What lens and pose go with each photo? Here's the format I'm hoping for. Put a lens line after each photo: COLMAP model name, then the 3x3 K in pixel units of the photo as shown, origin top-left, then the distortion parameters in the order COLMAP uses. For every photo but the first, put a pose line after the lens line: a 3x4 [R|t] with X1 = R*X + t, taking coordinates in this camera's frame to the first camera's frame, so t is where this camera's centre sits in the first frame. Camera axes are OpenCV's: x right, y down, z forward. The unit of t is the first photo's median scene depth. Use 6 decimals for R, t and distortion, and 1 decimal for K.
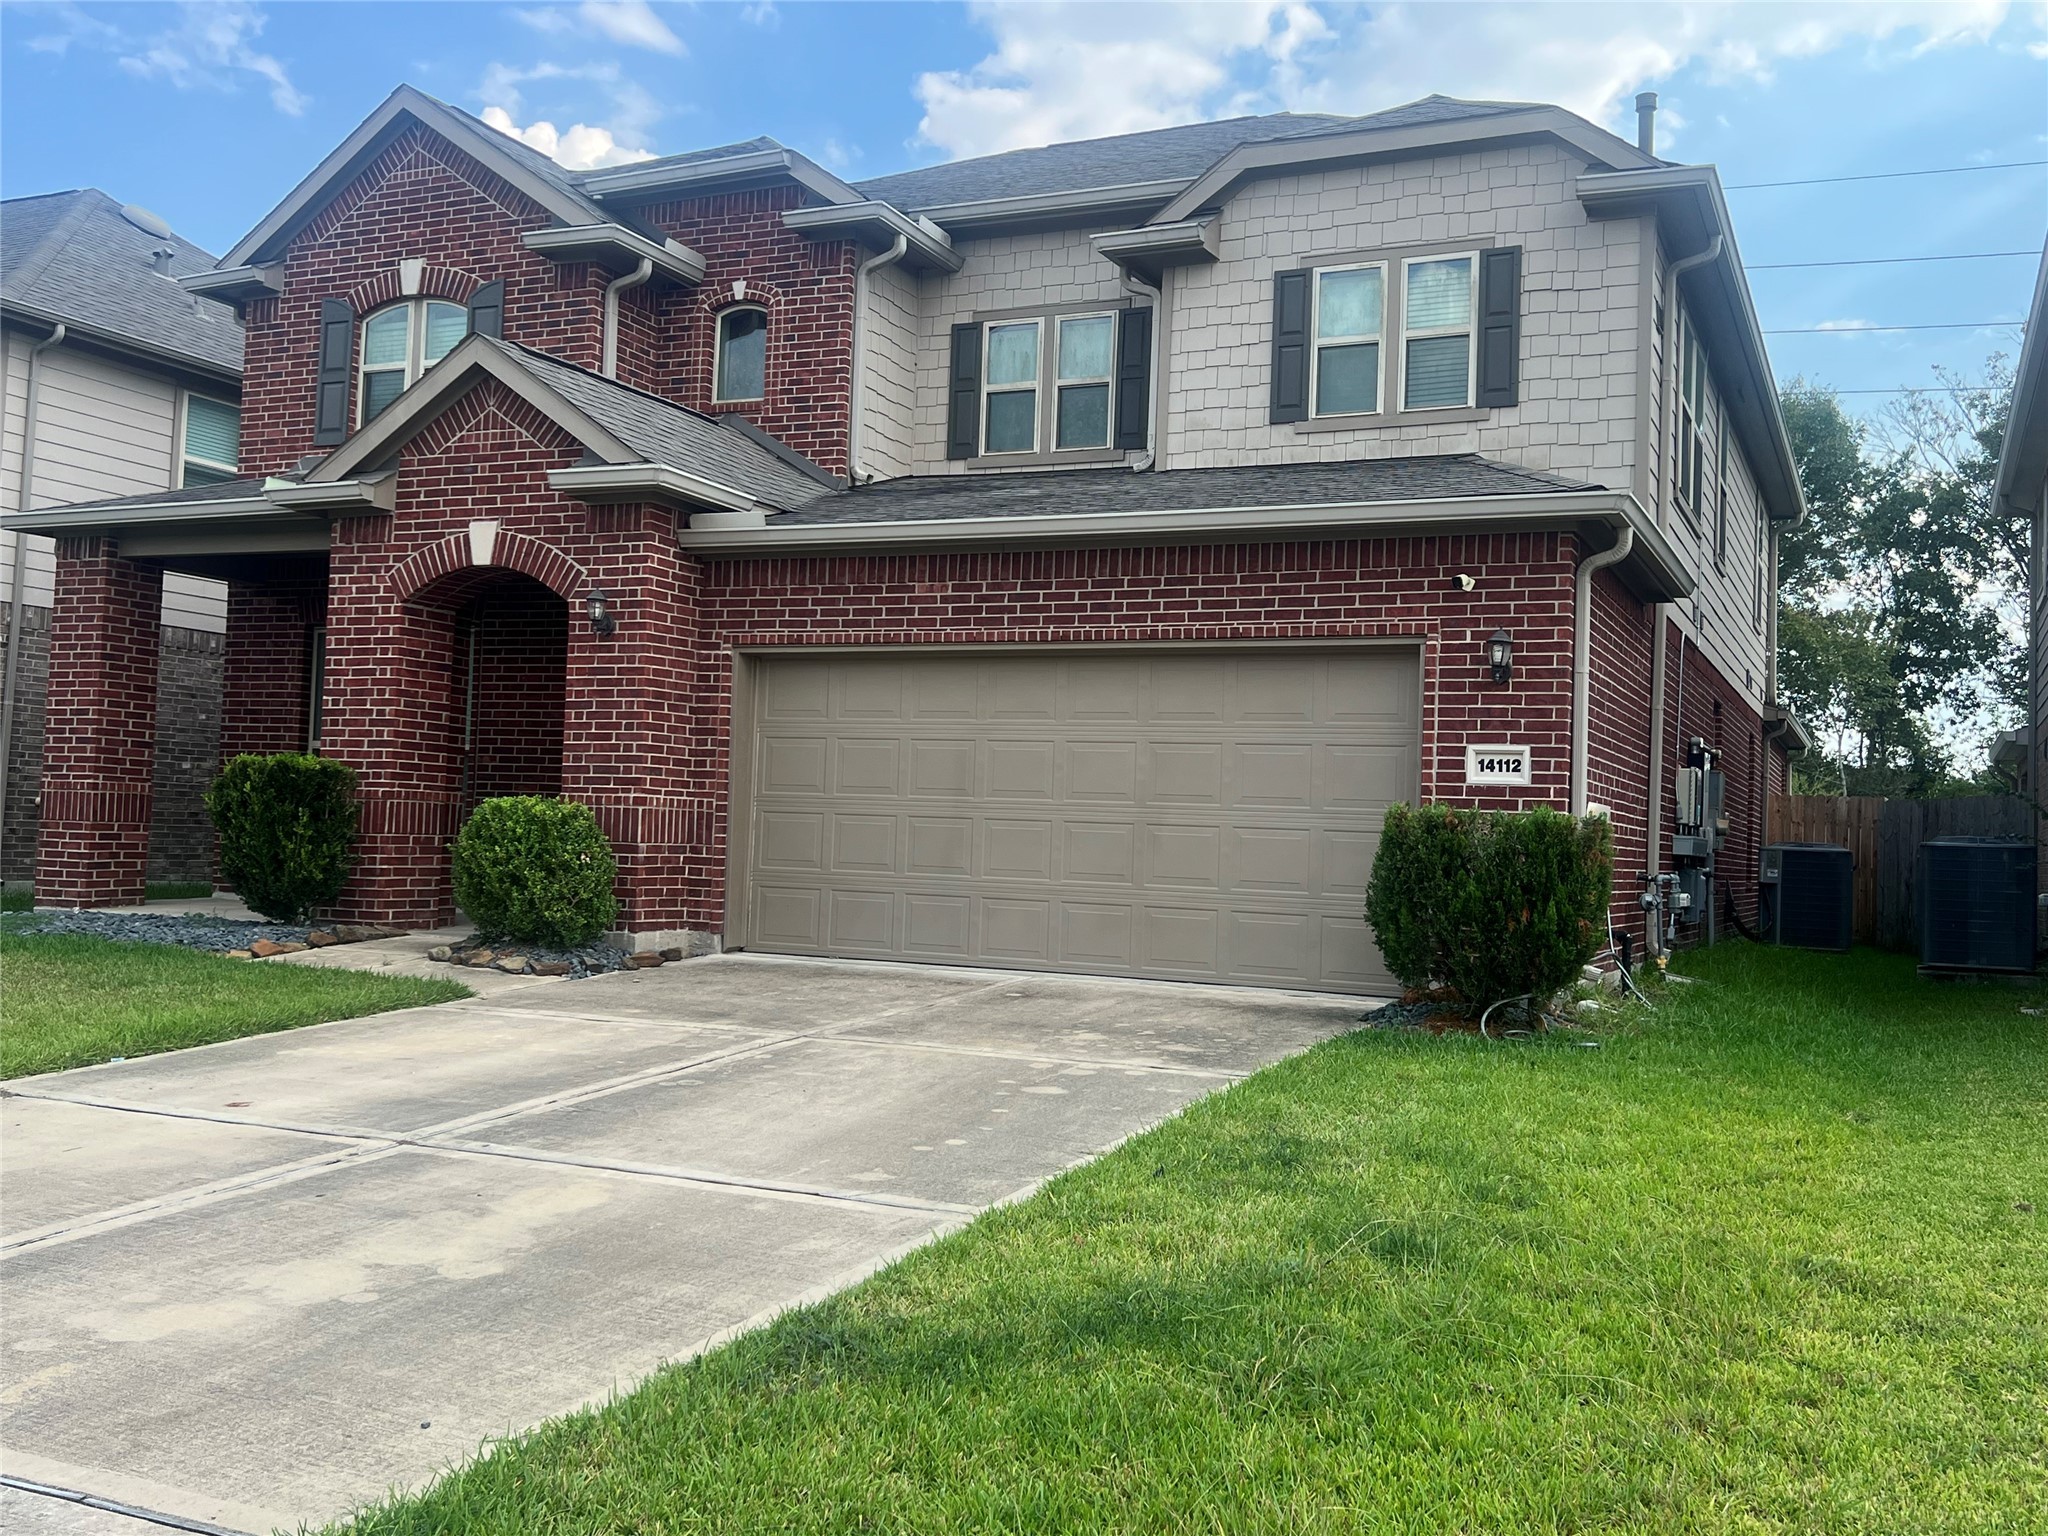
lens RADIAL K [[1905.2, 0, 1026.4], [0, 1905.2, 782.6], [0, 0, 1]] dist [0.052176, 0.000000]
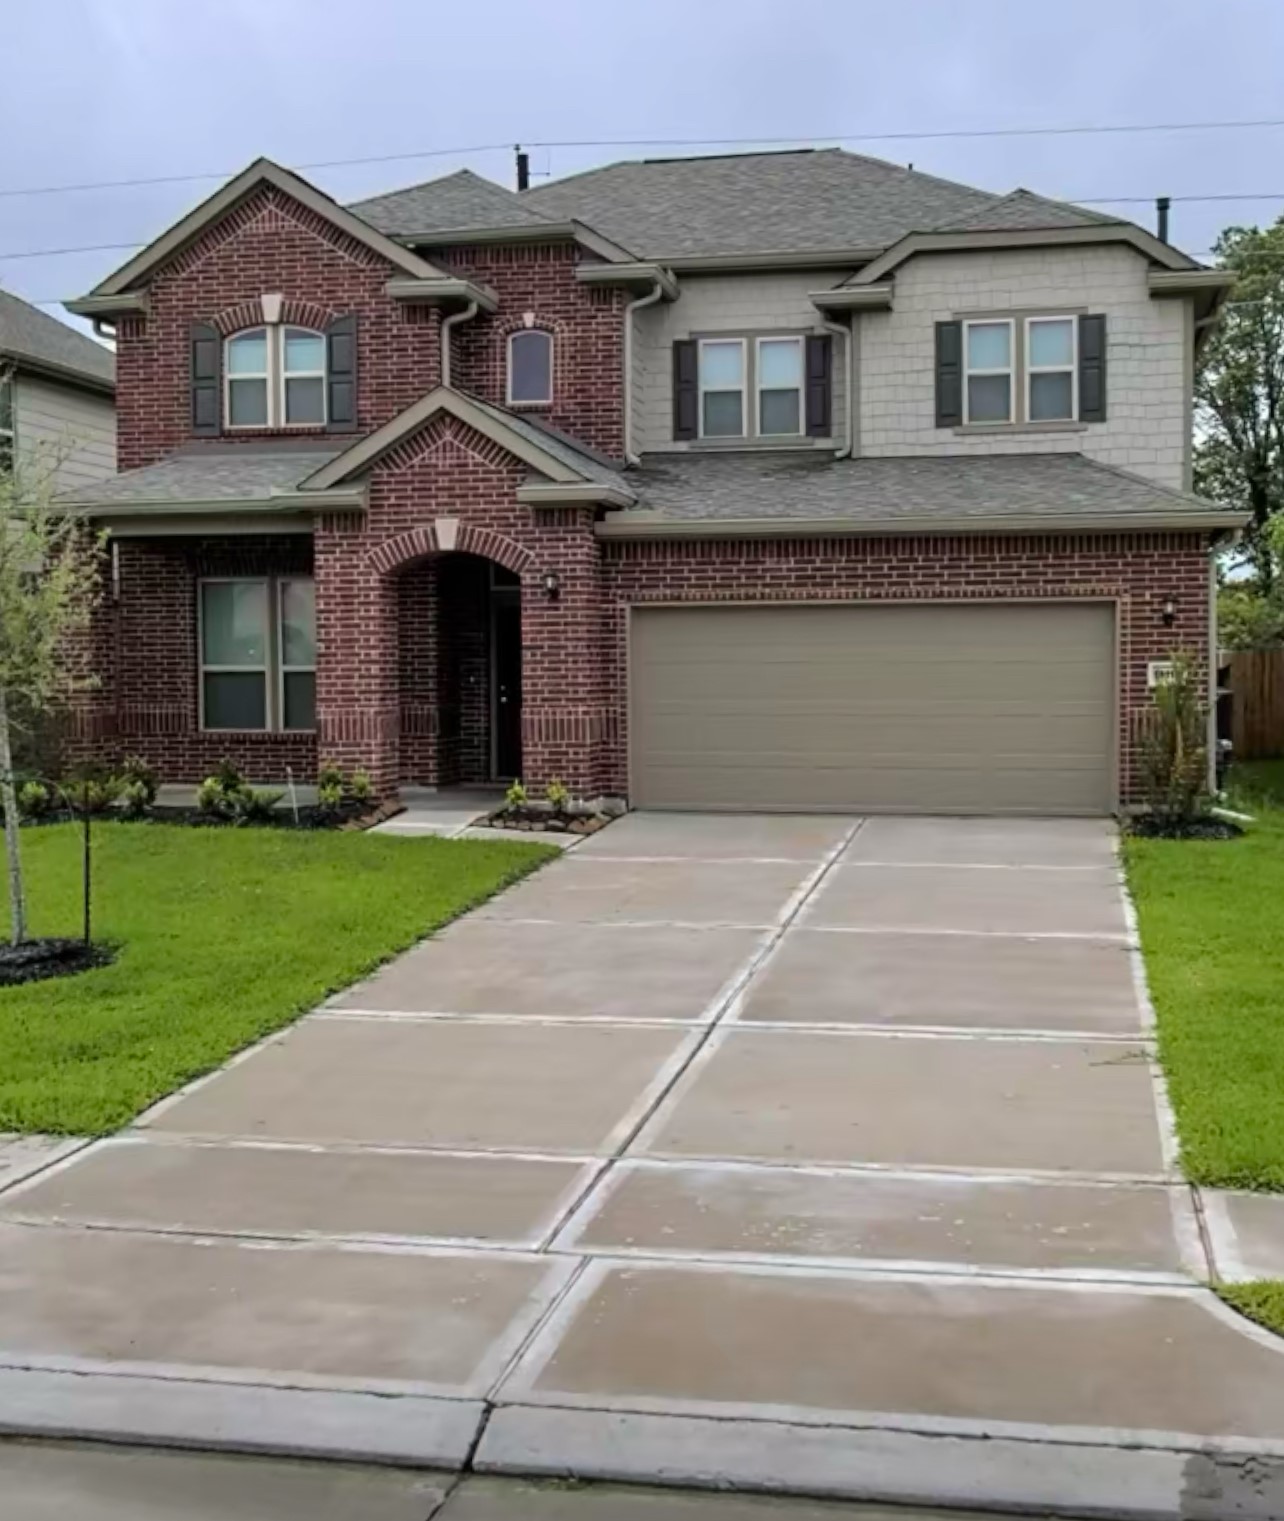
lens RADIAL K [[1944.1, 0, 635.8], [0, 1944.1, 765.0], [0, 0, 1]] dist [-0.016267, 0.000000]
pose [[0.974547, -0.051130, 0.218275, -0.456971], [0.032281, 0.995503, 0.089065, -0.076088], [-0.221847, -0.079752, 0.971815, -0.429019]]
